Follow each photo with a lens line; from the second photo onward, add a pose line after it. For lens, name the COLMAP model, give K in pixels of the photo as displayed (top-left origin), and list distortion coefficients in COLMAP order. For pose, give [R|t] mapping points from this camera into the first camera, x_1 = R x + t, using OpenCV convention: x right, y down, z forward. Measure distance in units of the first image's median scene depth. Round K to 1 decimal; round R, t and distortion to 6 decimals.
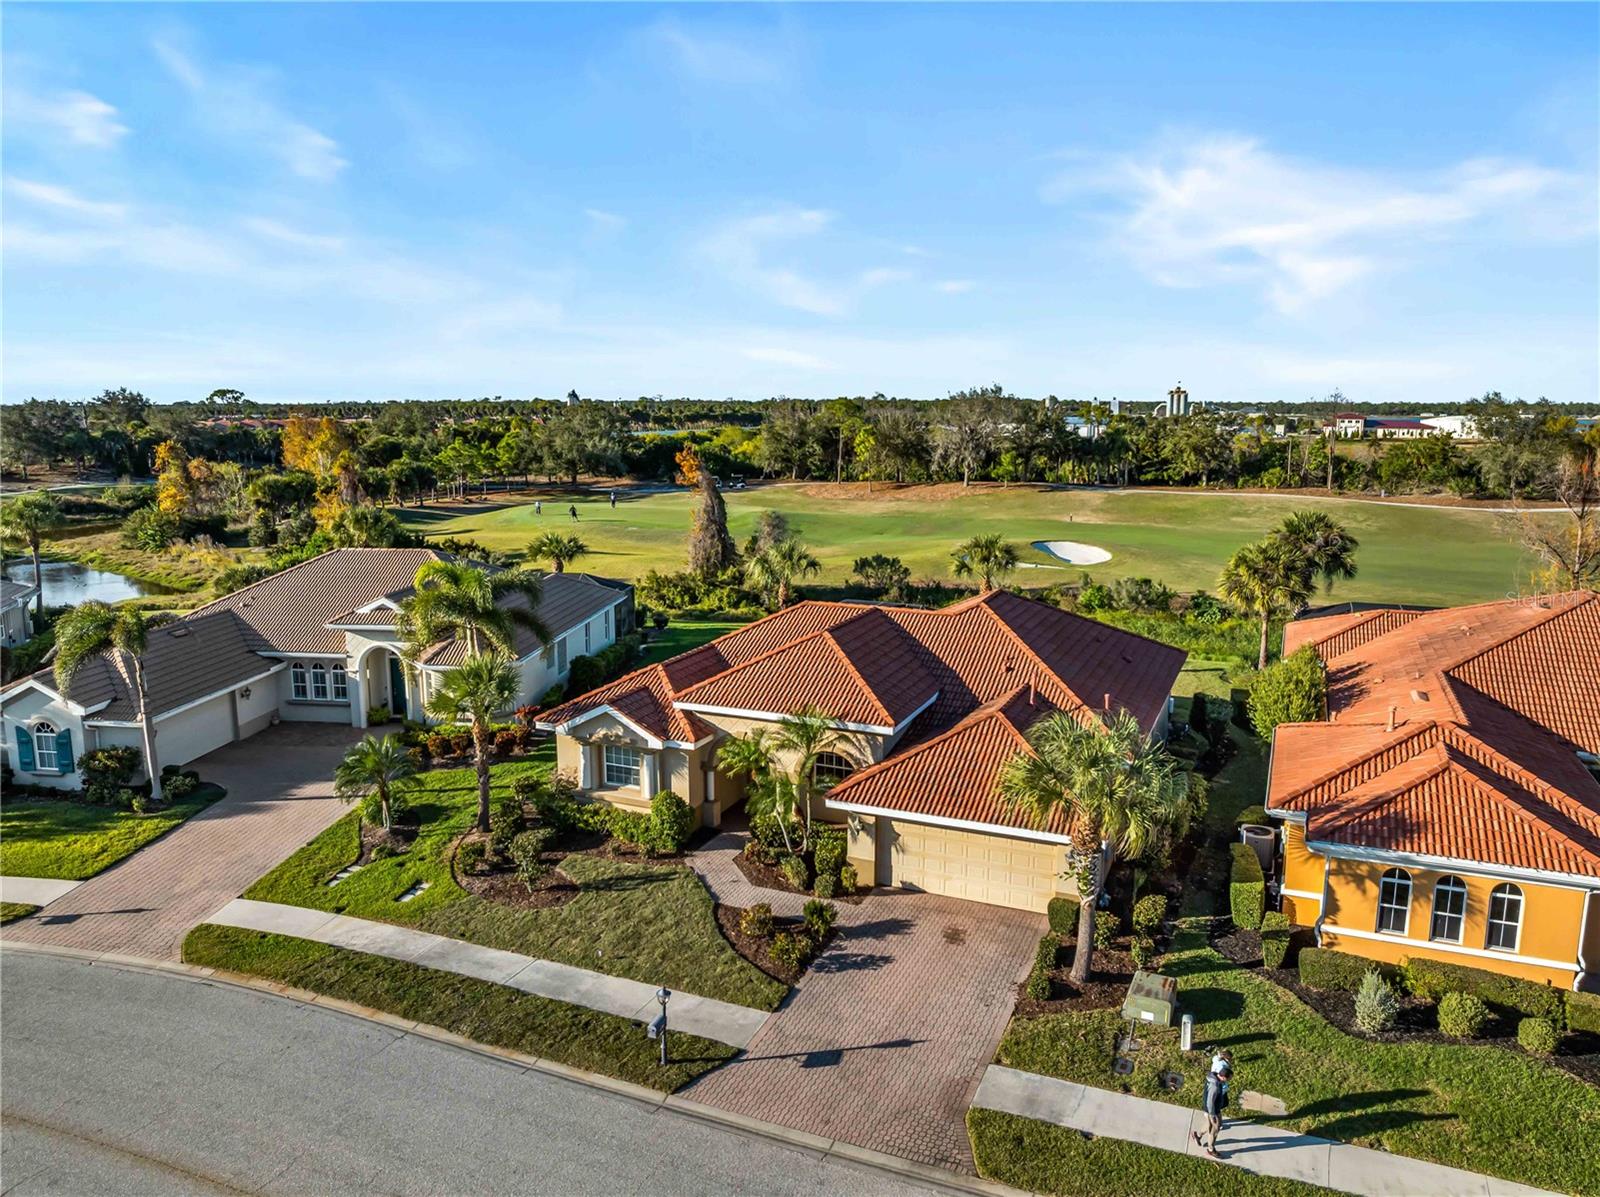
lens RADIAL K [[1123.7, 0, 795.1], [0, 1123.7, 593.5], [0, 0, 1]] dist [-0.034323, -0.005351]
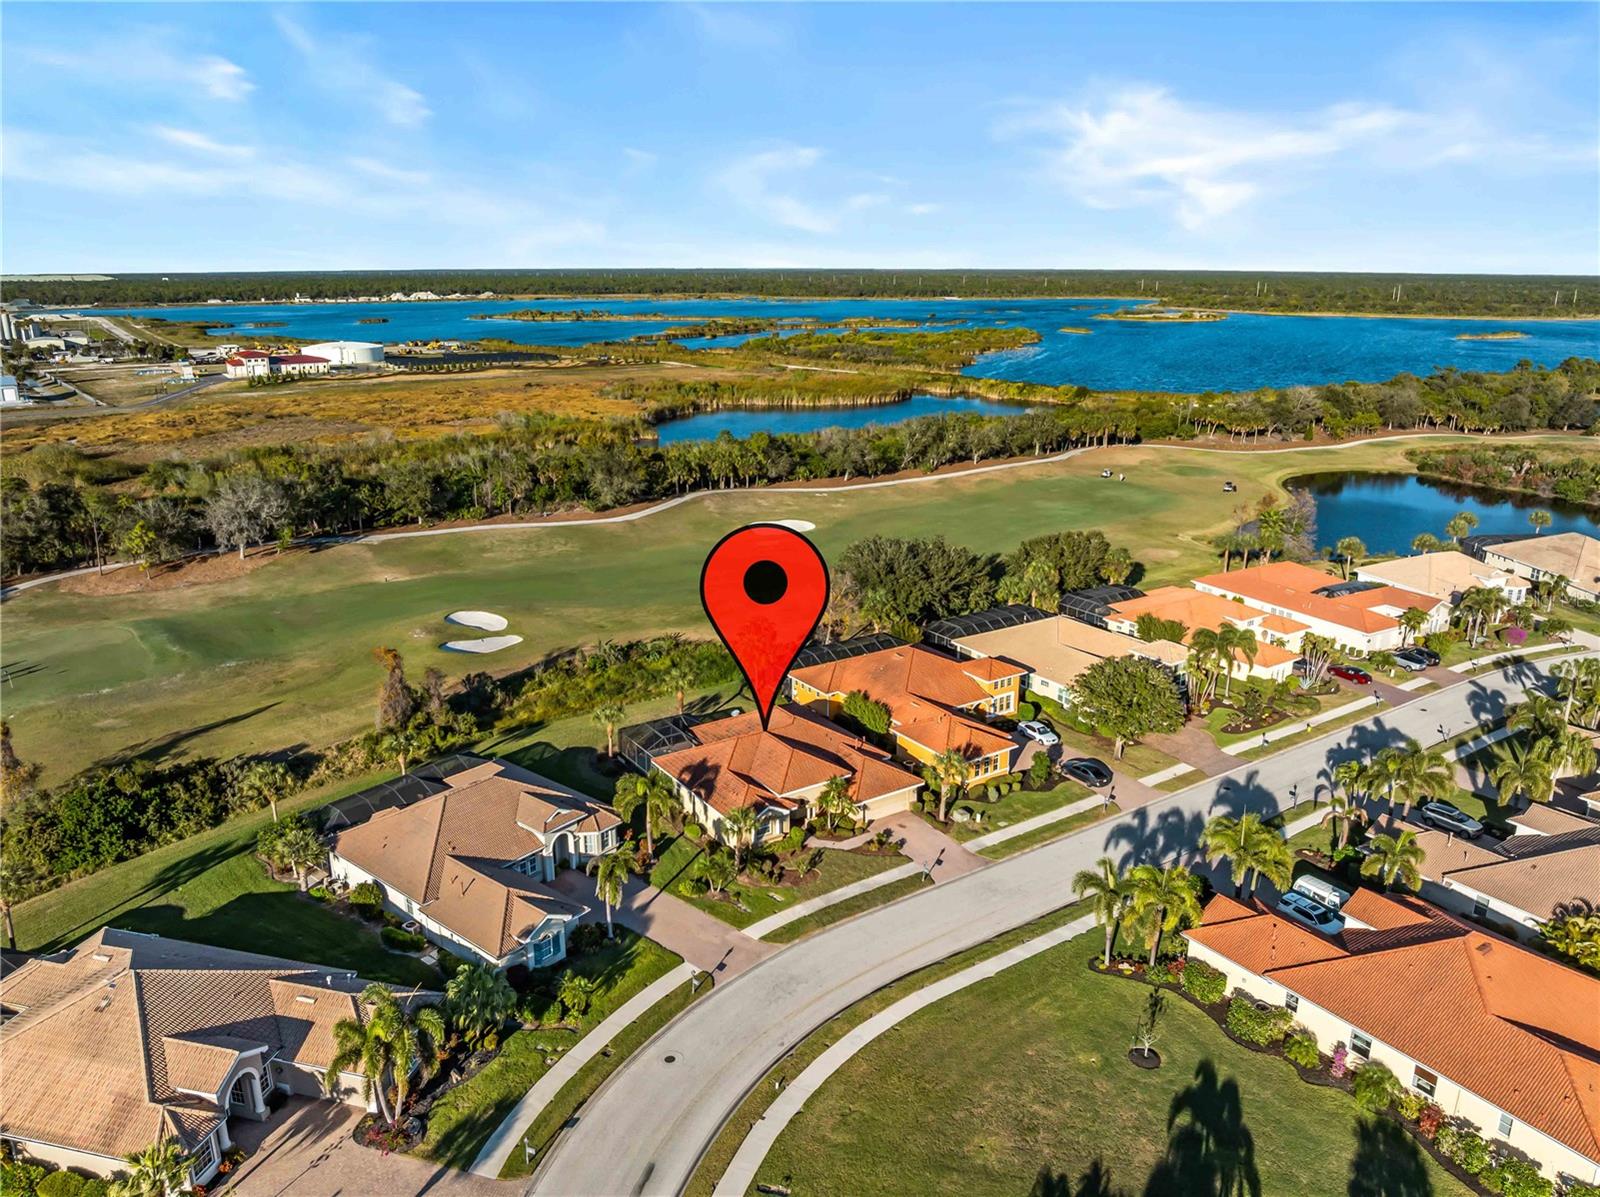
lens RADIAL K [[1123.7, 0, 795.1], [0, 1123.7, 593.5], [0, 0, 1]] dist [-0.034323, -0.005351]
pose [[0.536842, -0.231592, 0.811274, -2.150639], [0.140715, 0.972696, 0.184558, -0.856327], [-0.831865, 0.015080, 0.554773, -0.492477]]
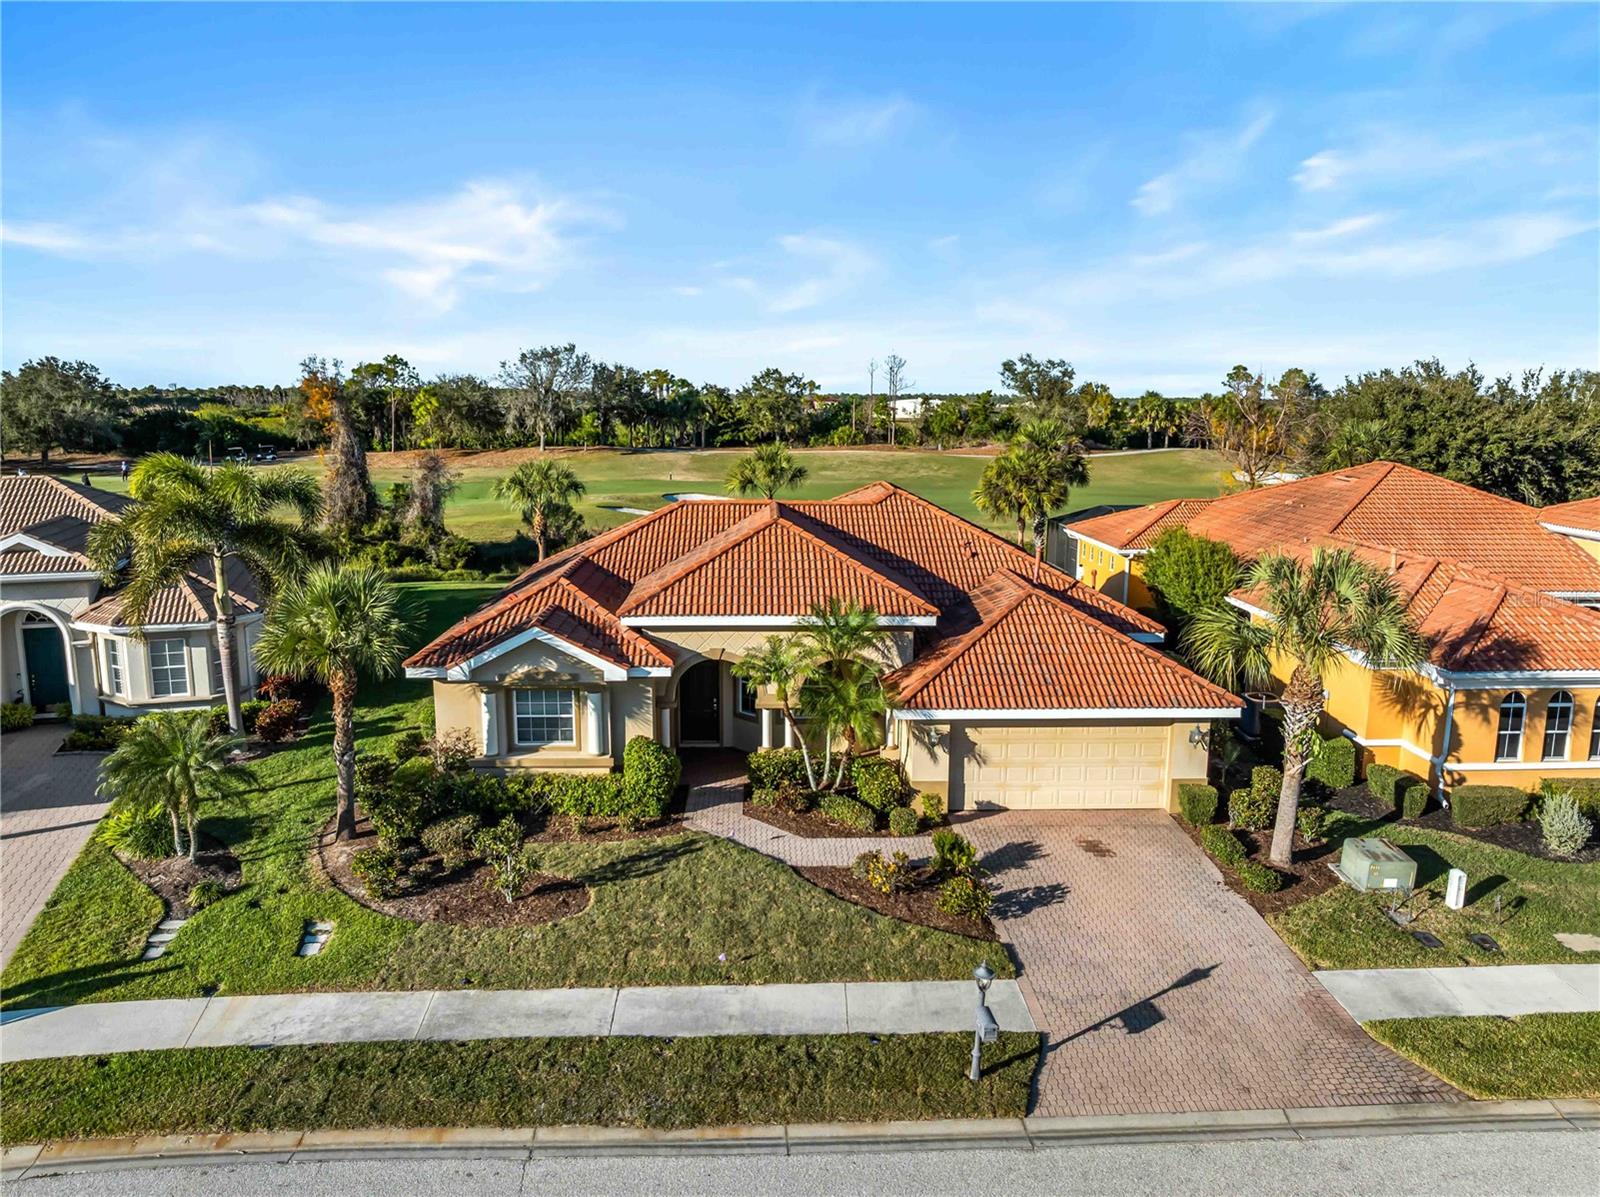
lens RADIAL K [[1123.7, 0, 795.1], [0, 1123.7, 593.5], [0, 0, 1]] dist [-0.034323, -0.005351]
pose [[0.897292, -0.069066, 0.436001, -0.333715], [0.066125, 0.997570, 0.021937, 0.074536], [-0.436456, 0.009147, 0.899679, 0.303054]]
